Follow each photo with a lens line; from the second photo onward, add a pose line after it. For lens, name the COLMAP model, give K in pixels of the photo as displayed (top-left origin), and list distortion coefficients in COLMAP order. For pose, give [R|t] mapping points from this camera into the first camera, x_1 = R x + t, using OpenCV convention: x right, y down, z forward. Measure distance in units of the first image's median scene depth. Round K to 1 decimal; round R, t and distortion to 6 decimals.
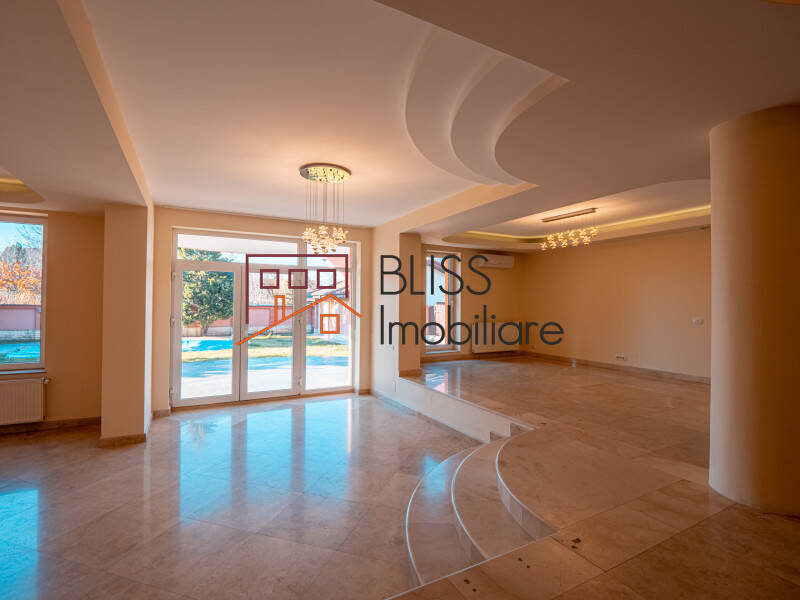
lens RADIAL K [[391.3, 0, 392.4], [0, 391.3, 300.0], [0, 0, 1]] dist [-0.000990, -0.001629]
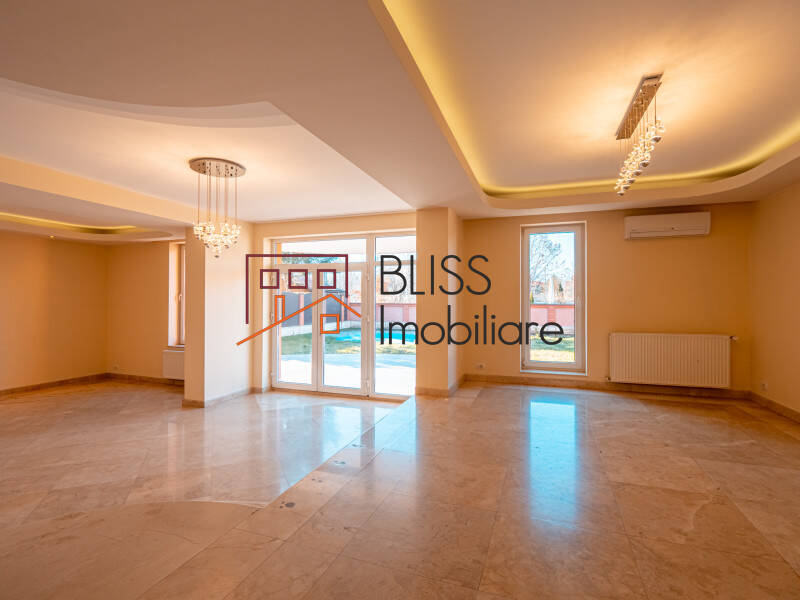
lens RADIAL K [[391.3, 0, 398.0], [0, 391.3, 299.1], [0, 0, 1]] dist [-0.000990, -0.001629]
pose [[0.672769, -0.008379, -0.739805, 0.529595], [0.008344, 0.999958, -0.003737, 0.007695], [0.739805, -0.003659, 0.672811, 0.412467]]
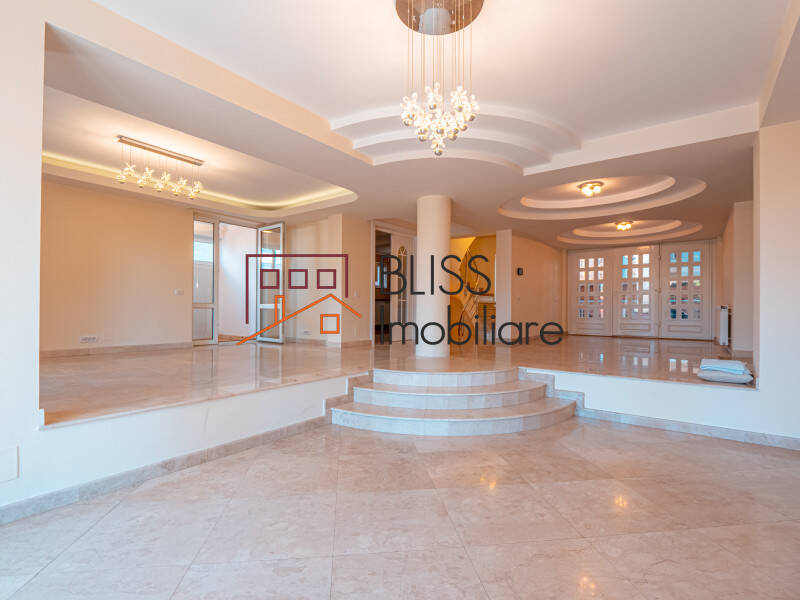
lens RADIAL K [[391.3, 0, 401.3], [0, 391.3, 305.6], [0, 0, 1]] dist [-0.000990, -0.001629]
pose [[-0.419263, -0.000331, 0.907865, -0.409243], [-0.018088, 0.999804, -0.007988, 0.078183], [-0.907685, -0.019771, -0.419187, 0.786138]]
